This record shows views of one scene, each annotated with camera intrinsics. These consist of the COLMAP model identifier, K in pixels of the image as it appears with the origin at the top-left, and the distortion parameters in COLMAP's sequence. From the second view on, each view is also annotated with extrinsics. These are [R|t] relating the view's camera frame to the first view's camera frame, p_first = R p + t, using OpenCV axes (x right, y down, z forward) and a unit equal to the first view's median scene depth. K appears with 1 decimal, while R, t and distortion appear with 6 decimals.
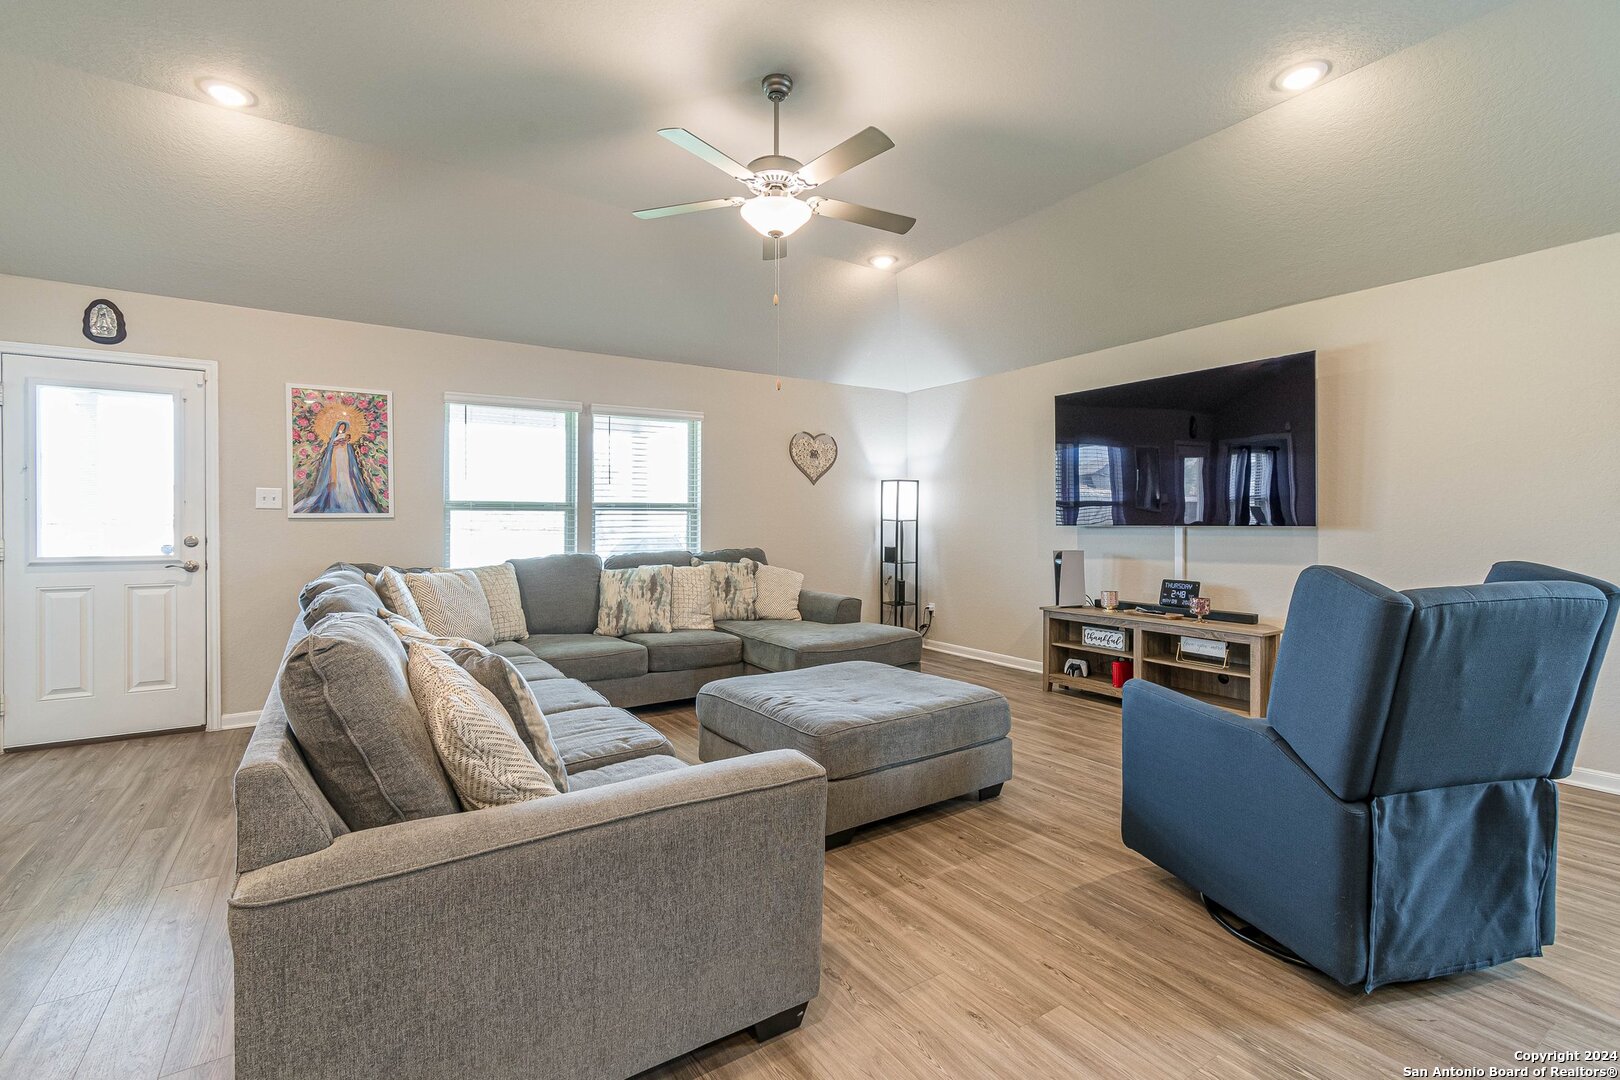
lens RADIAL K [[768.7, 0, 820.4], [0, 768.7, 528.6], [0, 0, 1]] dist [0.001484, 0.000309]
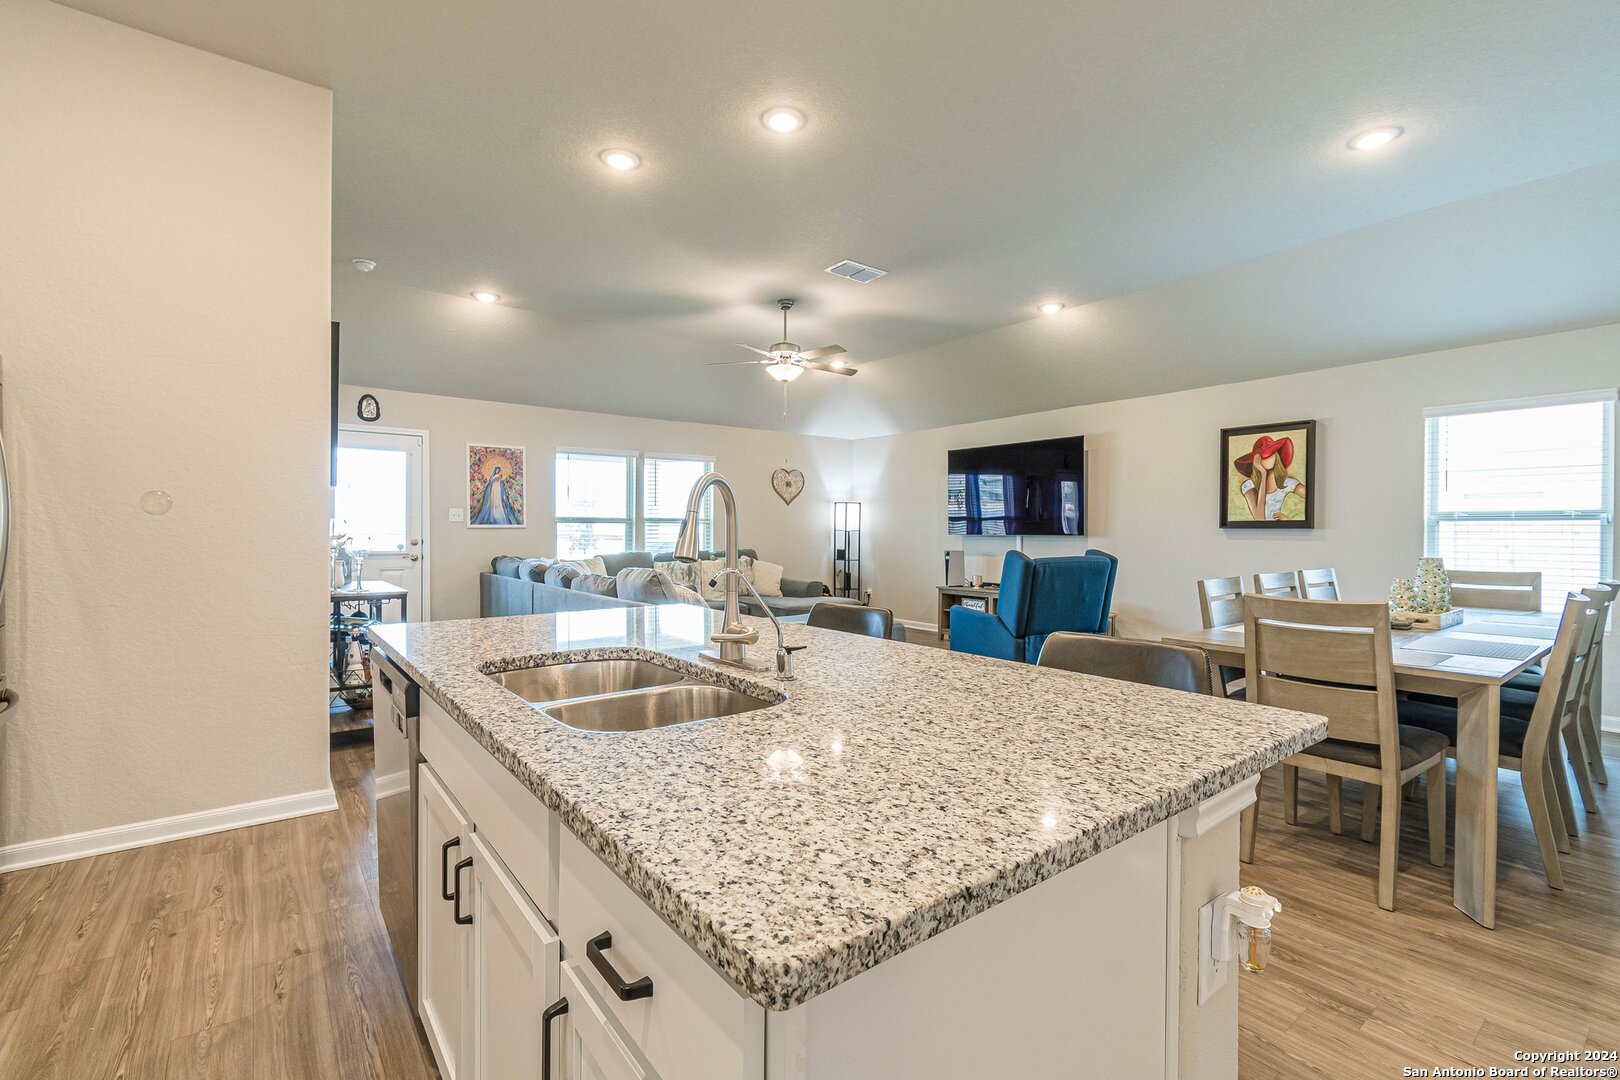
lens RADIAL K [[736.3, 0, 818.9], [0, 736.3, 552.5], [0, 0, 1]] dist [-0.000263, 0.000000]
pose [[0.997795, 0.003397, 0.066285, -0.055056], [-0.004751, 0.999783, 0.020279, 0.003196], [-0.066202, -0.020549, 0.997595, -0.493205]]
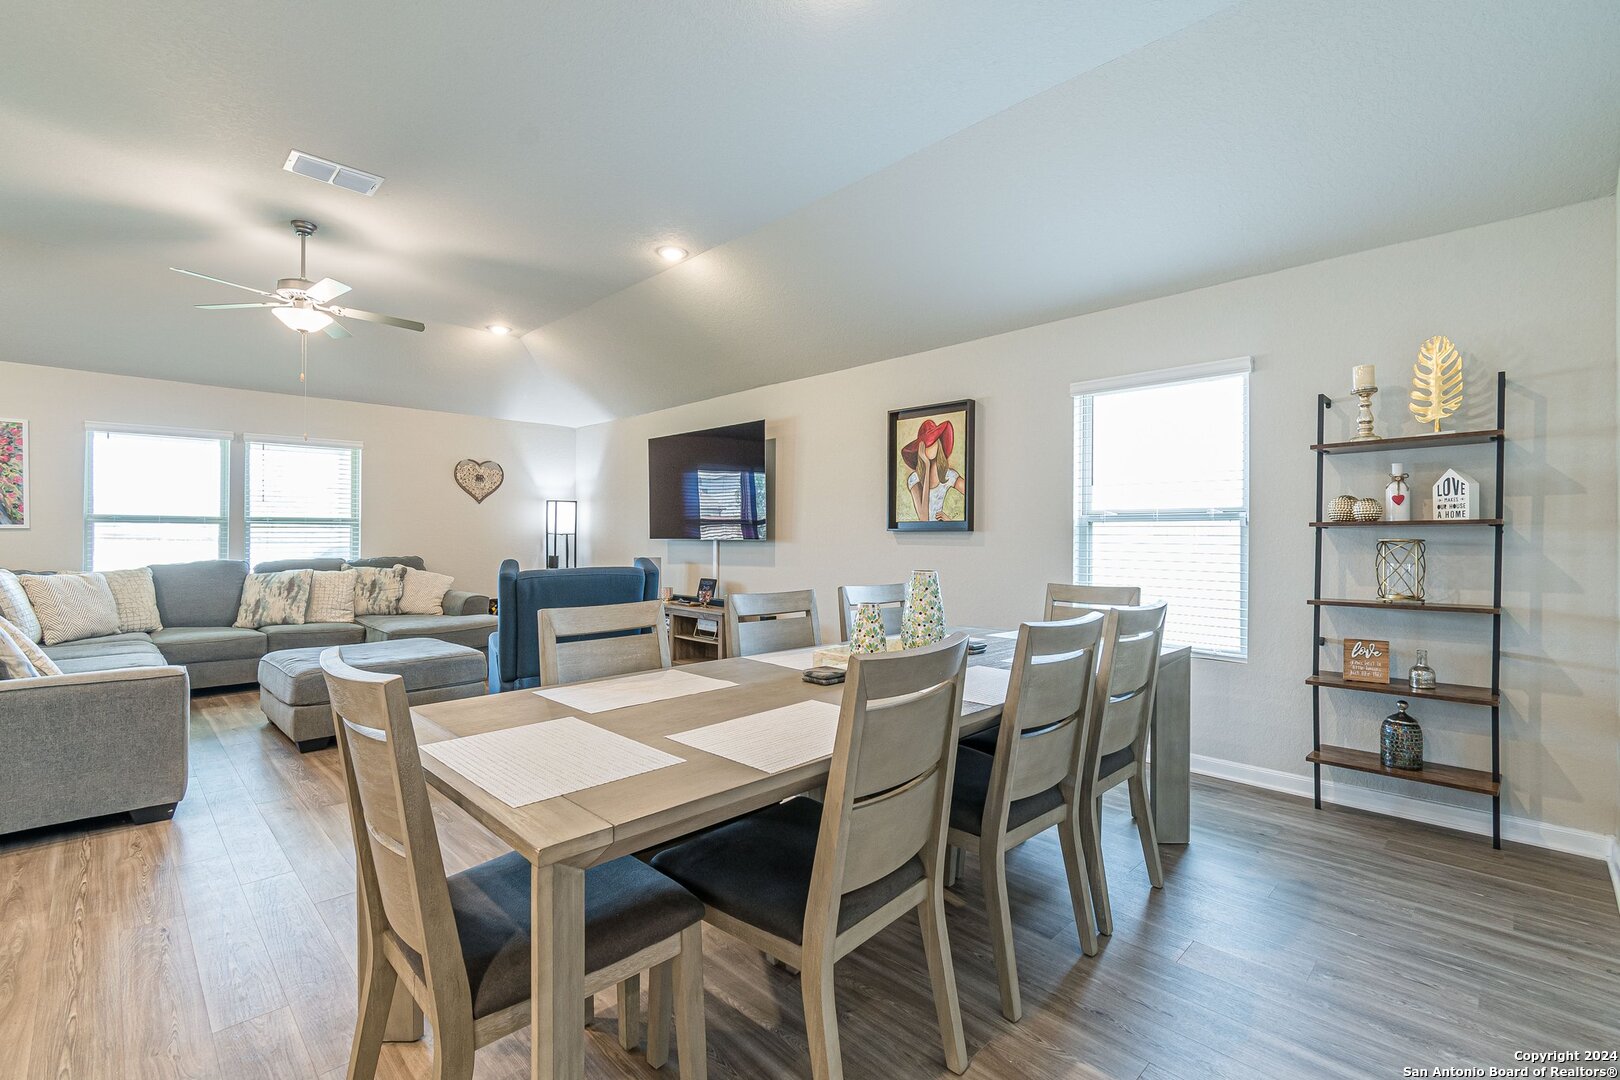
lens RADIAL K [[748.5, 0, 810.0], [0, 748.5, 540.0], [0, 0, 1]] dist [0.002265, -0.000414]
pose [[0.979518, 0.005195, 0.201288, 0.341912], [-0.004635, 0.999984, -0.003253, 0.001251], [-0.201302, 0.002253, 0.979527, -0.318142]]
